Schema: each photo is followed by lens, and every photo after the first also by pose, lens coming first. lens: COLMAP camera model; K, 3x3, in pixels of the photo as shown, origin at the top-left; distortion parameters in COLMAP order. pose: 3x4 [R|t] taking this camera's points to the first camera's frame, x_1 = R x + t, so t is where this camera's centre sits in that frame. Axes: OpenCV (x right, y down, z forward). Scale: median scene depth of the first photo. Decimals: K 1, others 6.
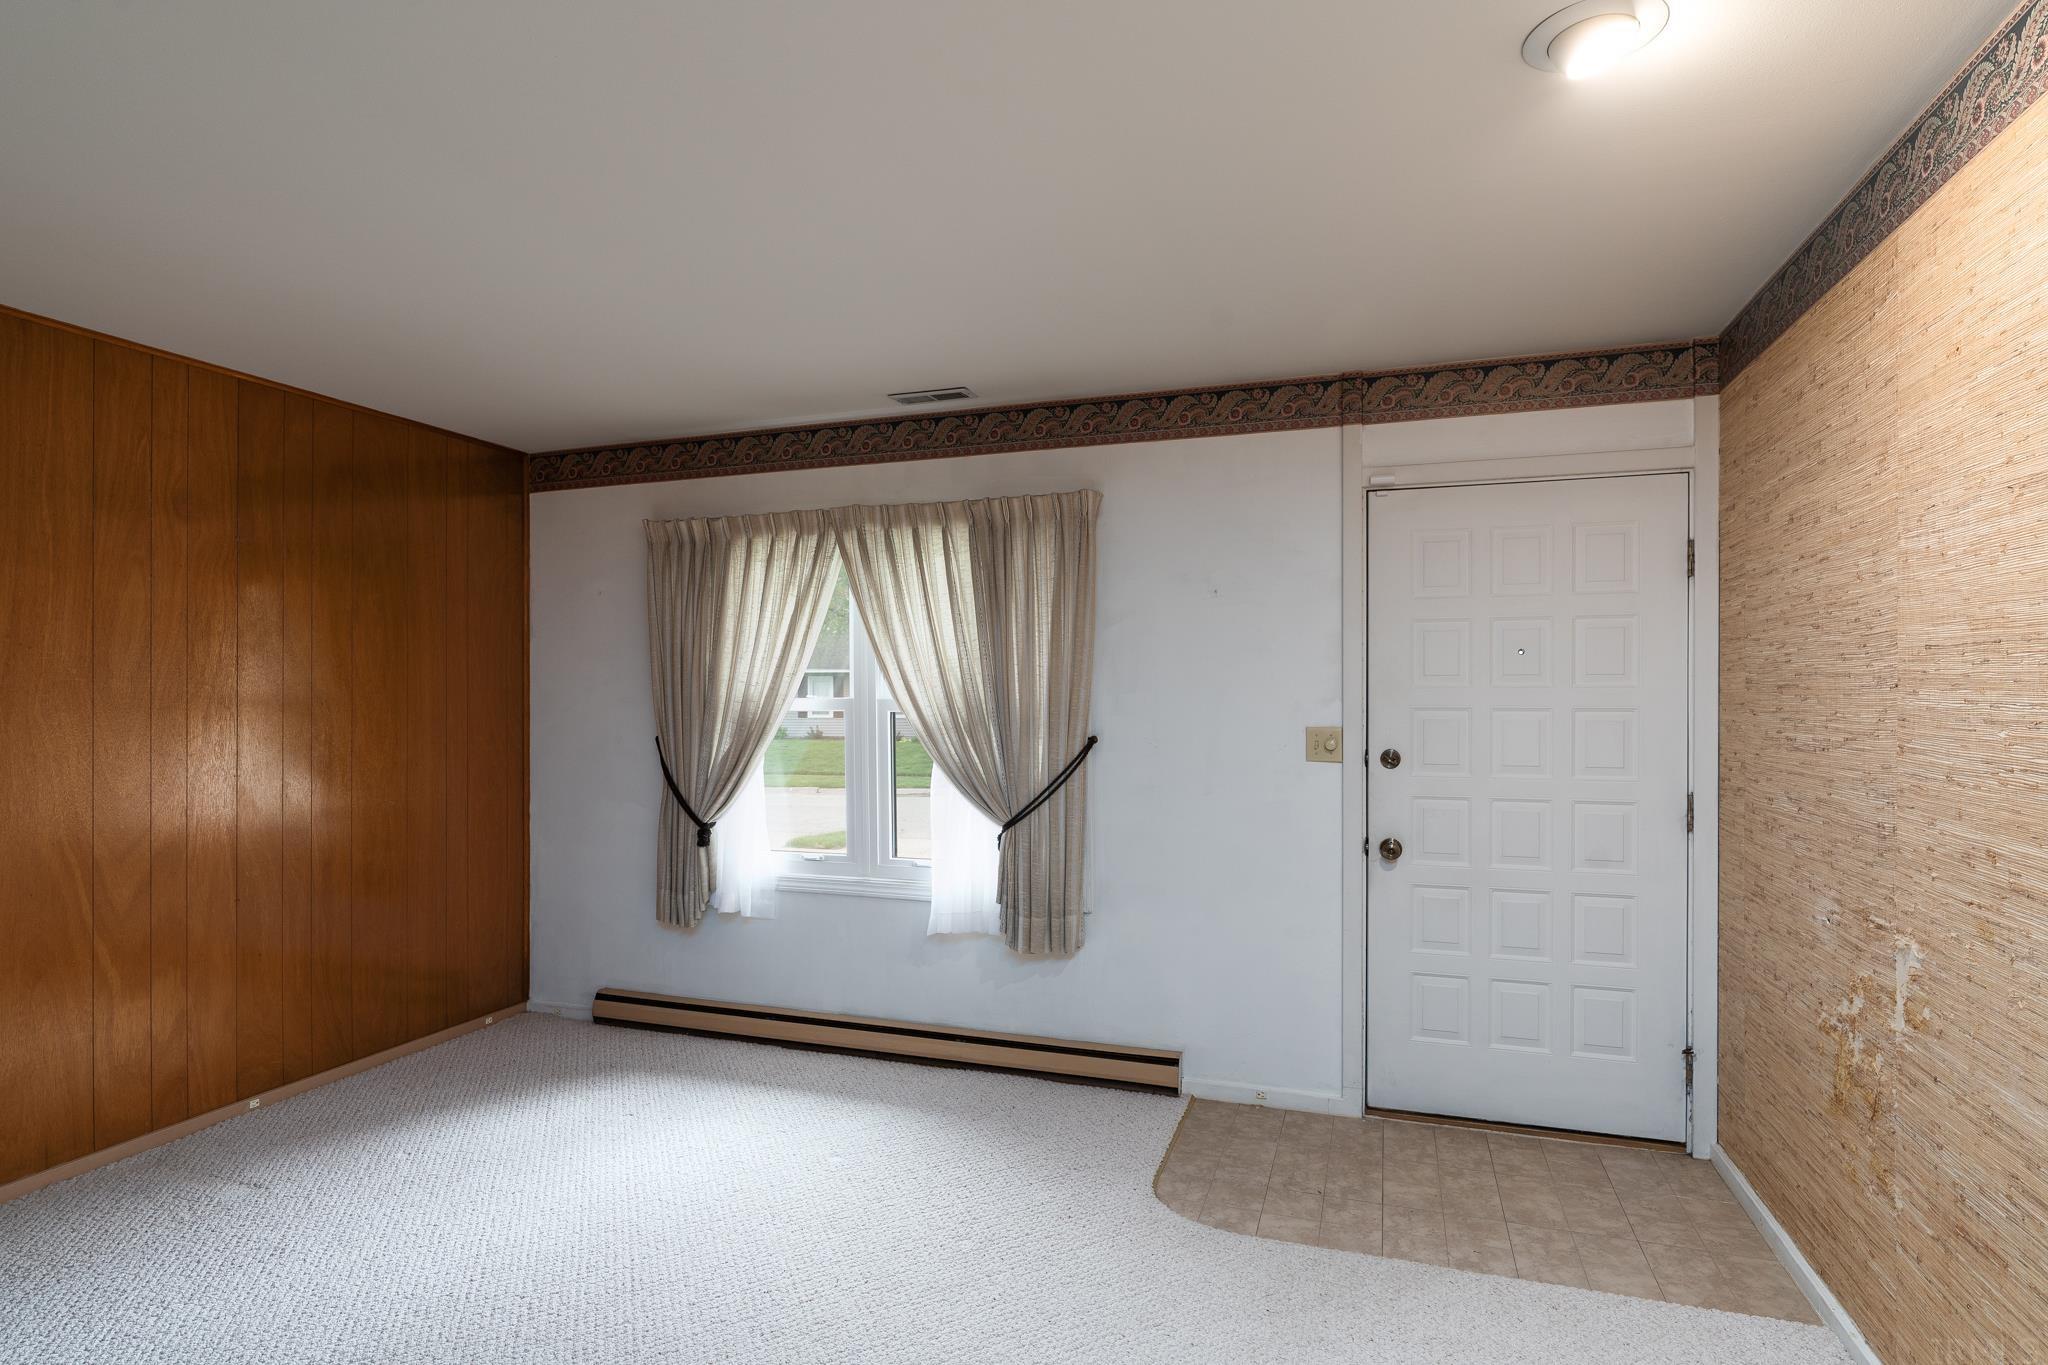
lens RADIAL K [[1068.5, 0, 1023.5], [0, 1068.5, 697.4], [0, 0, 1]] dist [-0.001579, 0.000294]
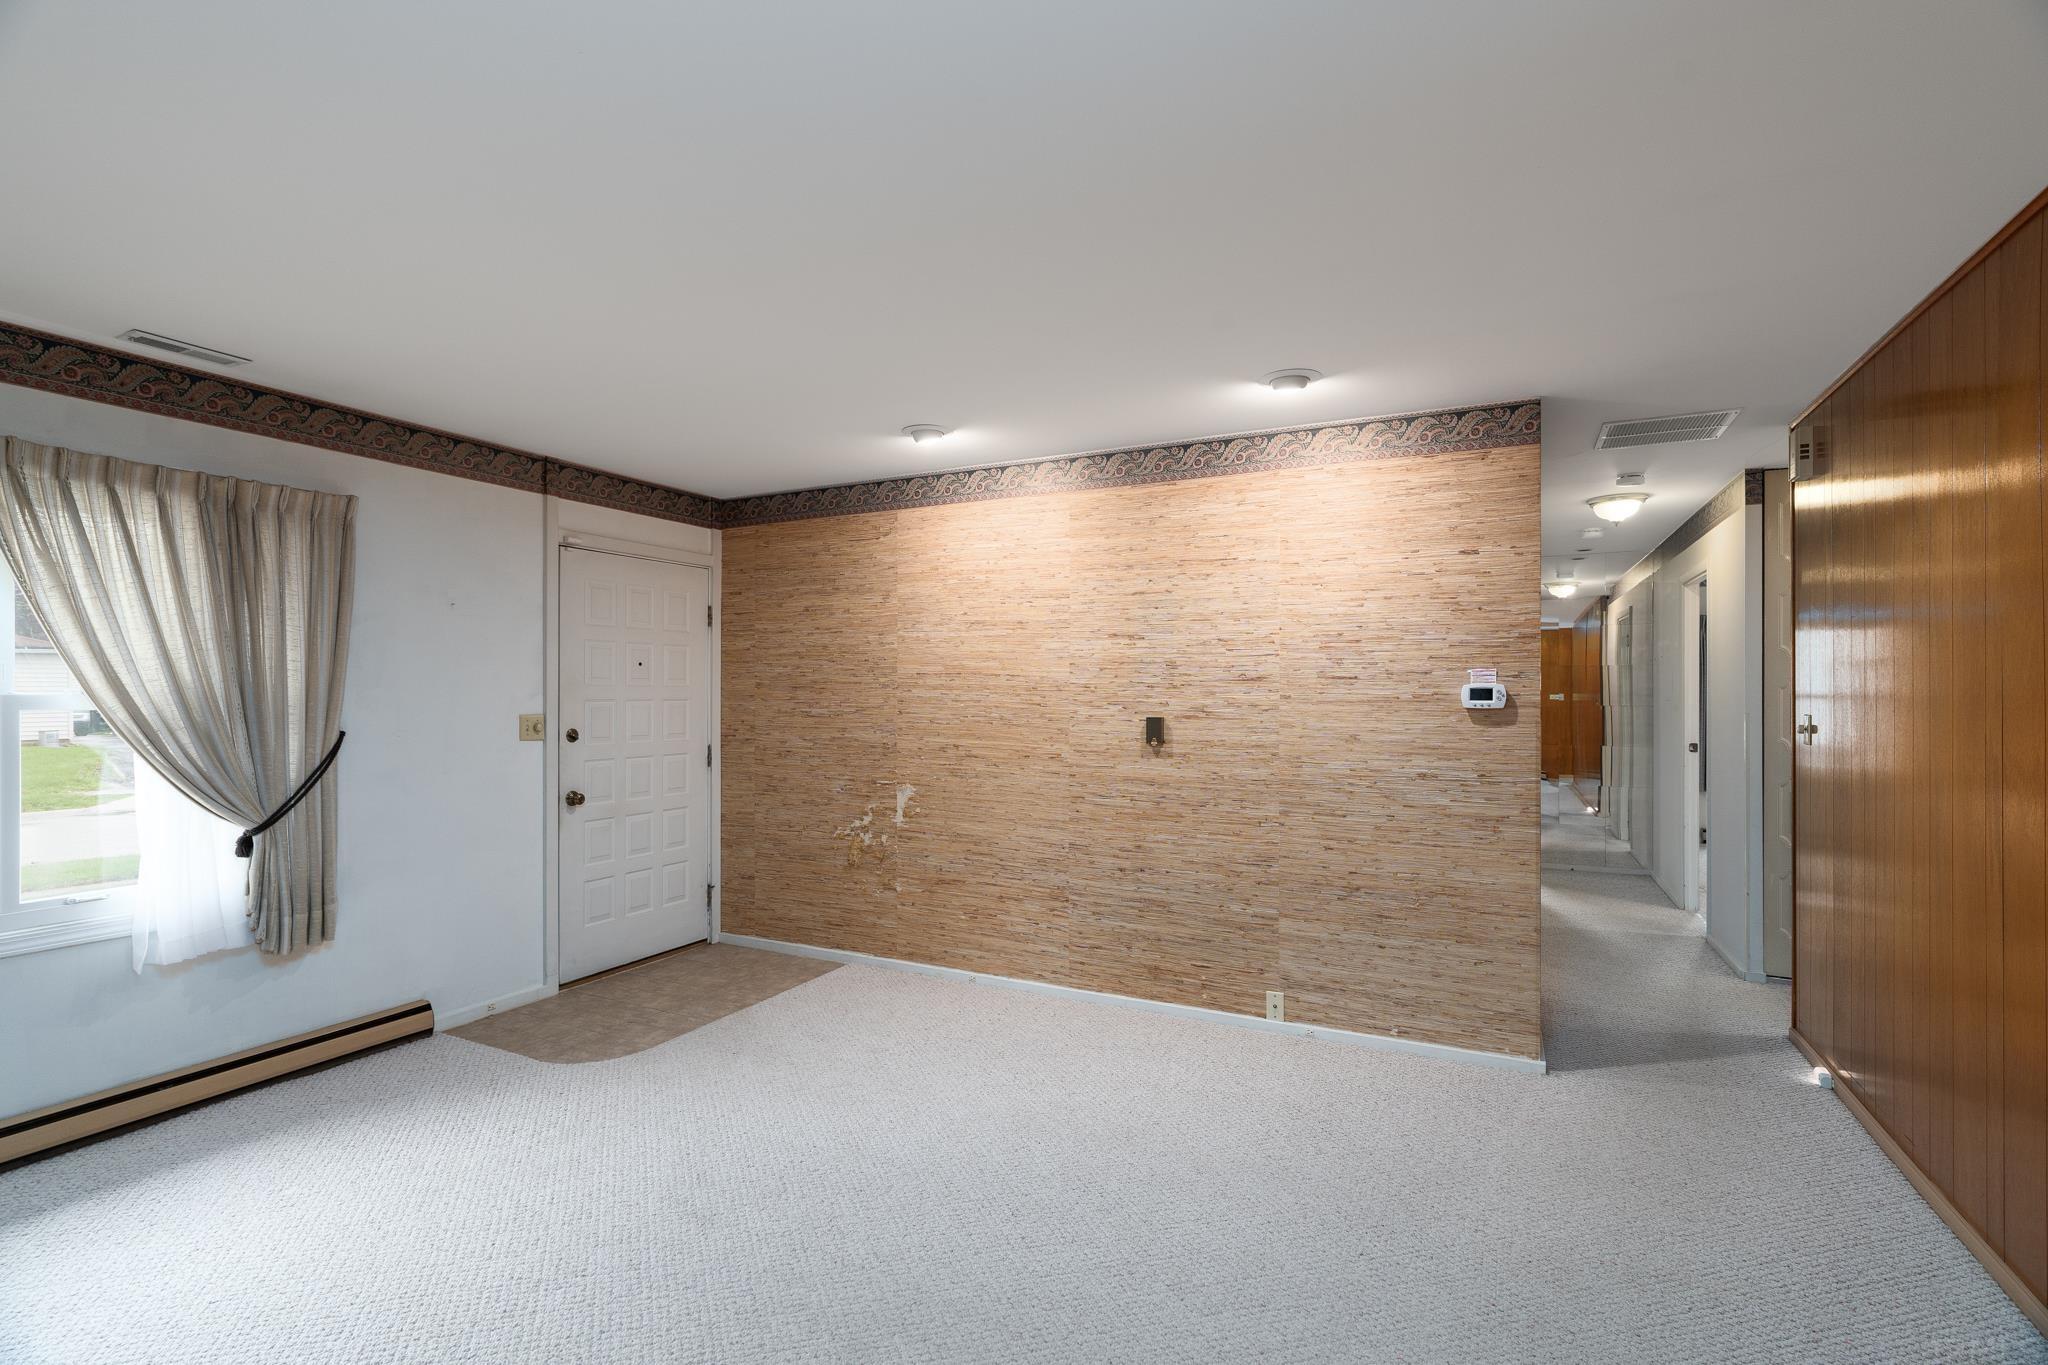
lens RADIAL K [[919.8, 0, 1023.8], [0, 919.8, 688.2], [0, 0, 1]] dist [-0.028131, 0.015193]
pose [[0.136275, 0.004938, 0.990659, -0.779751], [0.000925, 0.999987, -0.005112, 0.000818], [-0.990671, 0.001613, 0.136269, 0.233305]]
